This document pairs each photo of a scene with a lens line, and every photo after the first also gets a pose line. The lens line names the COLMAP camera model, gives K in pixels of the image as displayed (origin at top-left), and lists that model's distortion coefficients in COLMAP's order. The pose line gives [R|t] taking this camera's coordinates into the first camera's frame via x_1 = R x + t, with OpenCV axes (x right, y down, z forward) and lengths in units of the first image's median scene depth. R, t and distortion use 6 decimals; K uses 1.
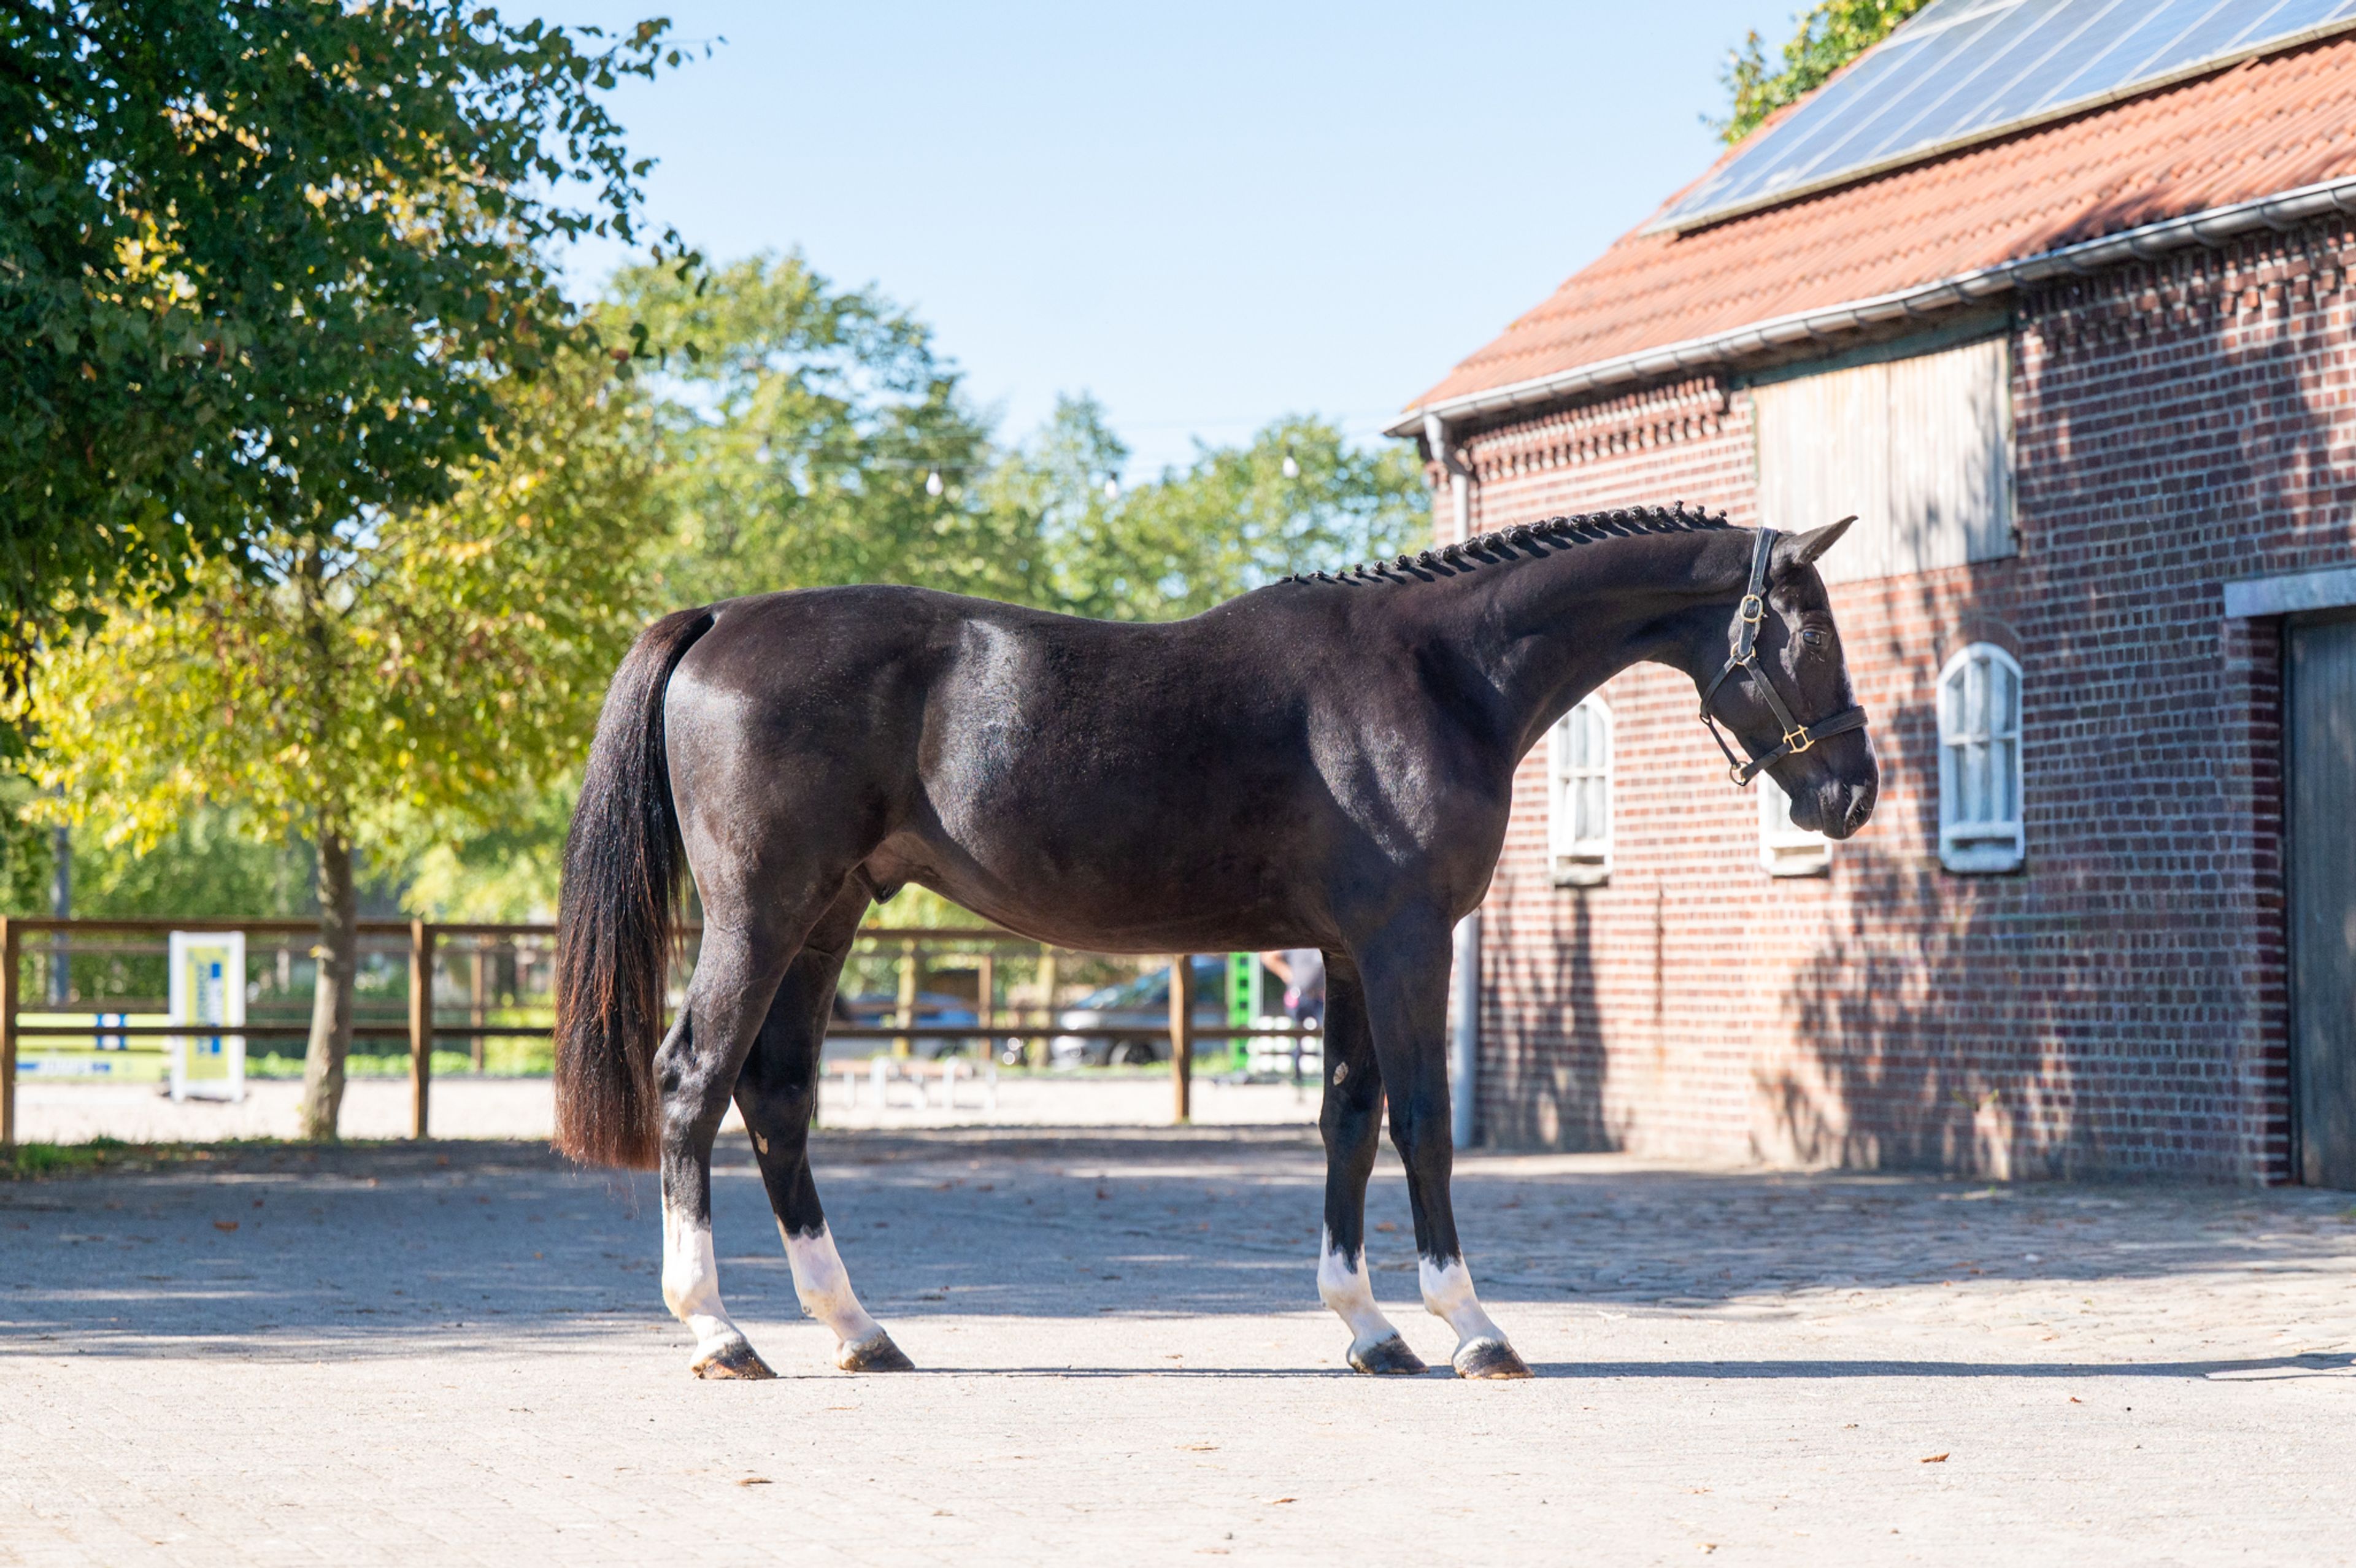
lens RADIAL K [[5776.8, 0, 1178.0], [0, 5776.8, 784.0], [0, 0, 1]] dist [0.278655, 0.275612]
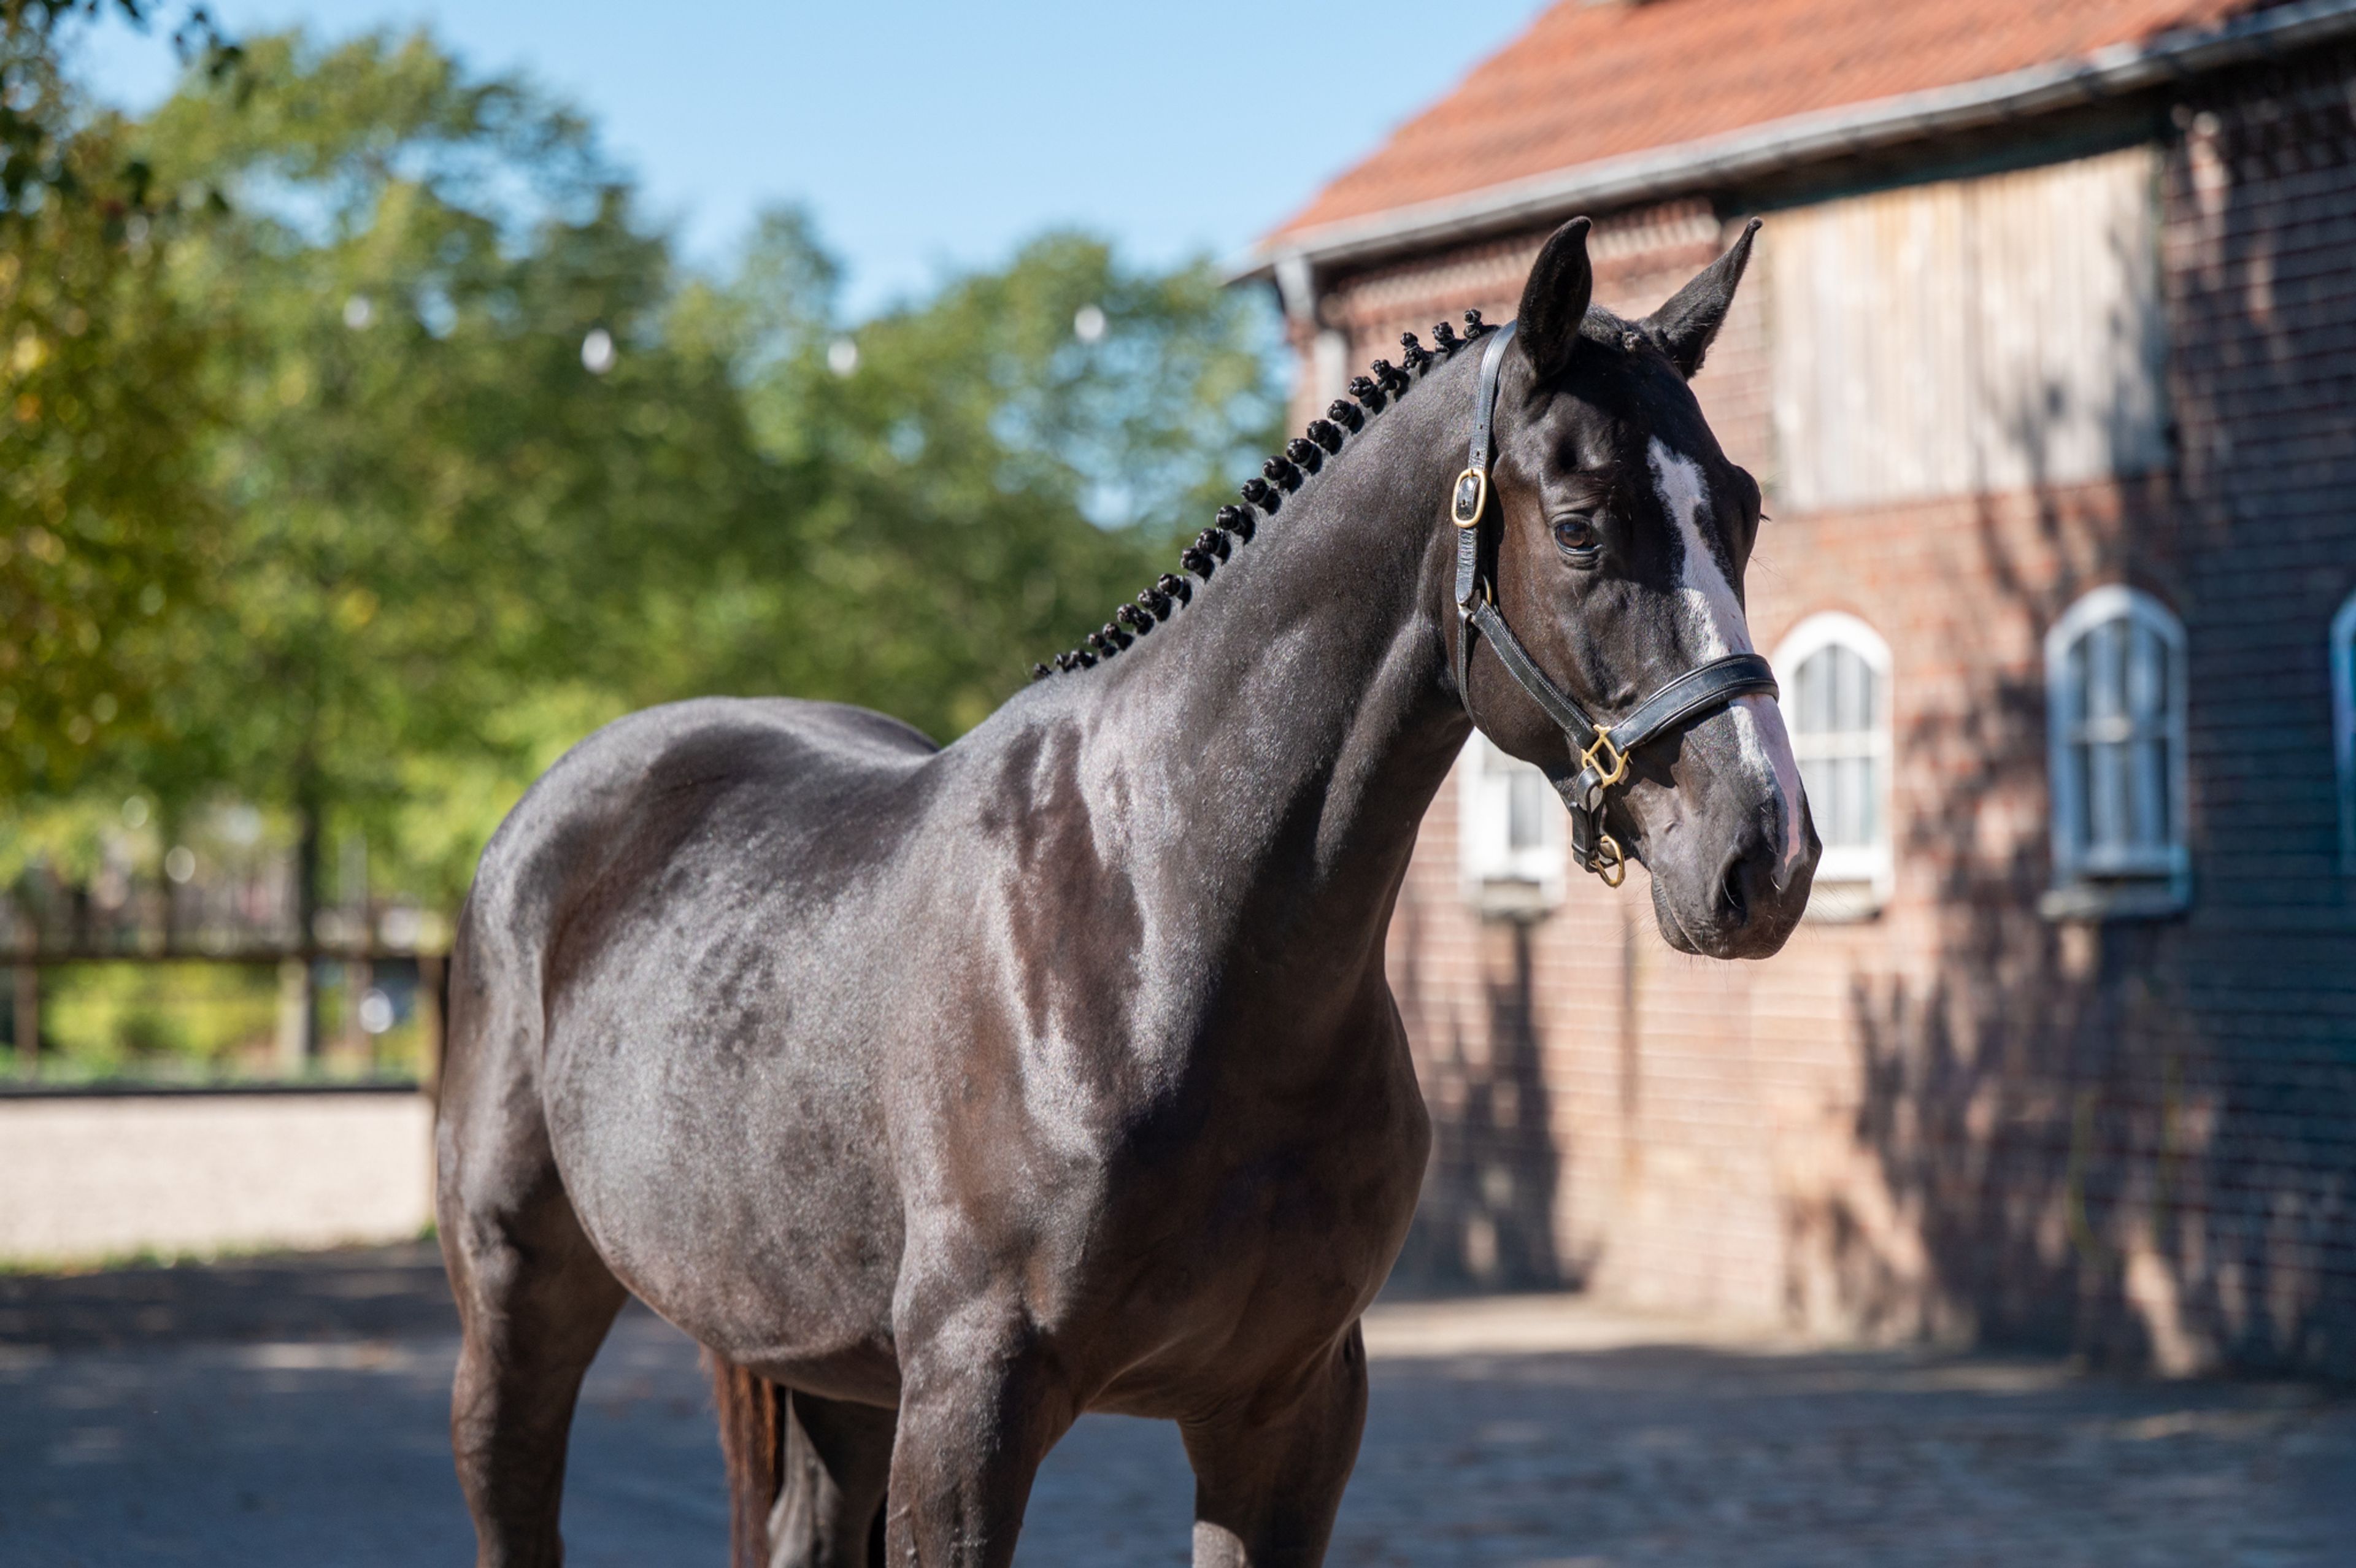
lens RADIAL K [[7037.3, 0, 1178.0], [0, 7037.3, 784.0], [0, 0, 1]] dist [0.319101, -1.501314]
pose [[0.999173, -0.015149, 0.037729, -0.005067], [0.014524, 0.999754, 0.016793, -0.013868], [-0.037974, -0.016231, 0.999147, 0.134414]]
